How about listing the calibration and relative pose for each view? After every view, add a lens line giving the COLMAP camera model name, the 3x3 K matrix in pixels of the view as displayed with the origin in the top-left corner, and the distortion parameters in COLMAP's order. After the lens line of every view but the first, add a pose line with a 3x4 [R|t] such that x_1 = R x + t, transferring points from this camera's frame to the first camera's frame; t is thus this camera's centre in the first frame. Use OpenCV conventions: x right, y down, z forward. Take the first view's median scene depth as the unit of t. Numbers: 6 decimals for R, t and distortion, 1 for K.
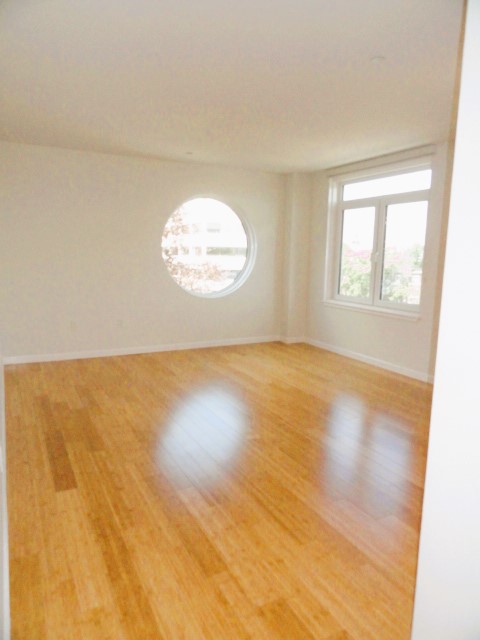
lens RADIAL K [[446.8, 0, 240.0], [0, 446.8, 320.0], [0, 0, 1]] dist [0.023577, -0.000693]
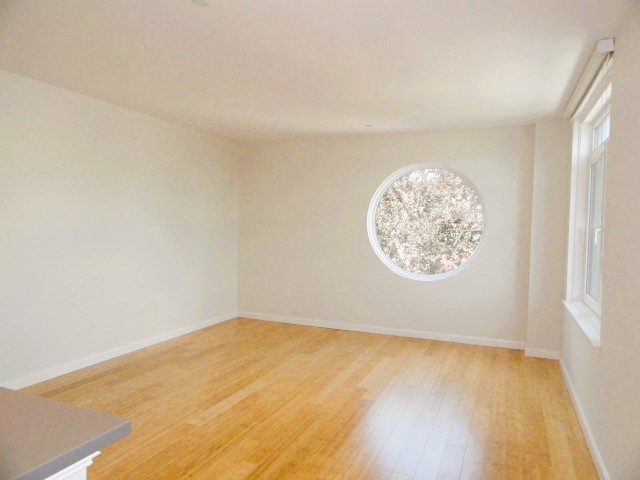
lens RADIAL K [[446.8, 0, 320.0], [0, 446.8, 240.0], [0, 0, 1]] dist [0.023577, -0.000693]
pose [[0.623263, 0.026550, -0.781561, 1.081182], [-0.123307, 0.990258, -0.064693, -0.103147], [0.772229, 0.136693, 0.620465, 0.661580]]
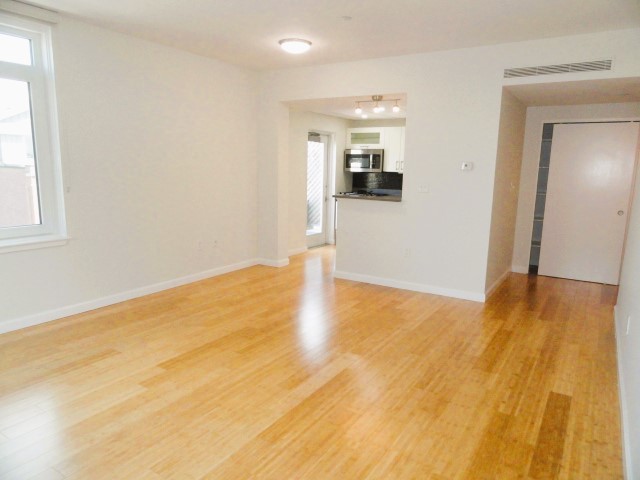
lens RADIAL K [[446.8, 0, 320.0], [0, 446.8, 240.0], [0, 0, 1]] dist [0.023577, -0.000693]
pose [[-0.501927, -0.173466, 0.847336, -0.846252], [0.093803, 0.962985, 0.252707, -0.278133], [-0.859808, 0.206323, -0.467076, 1.718152]]
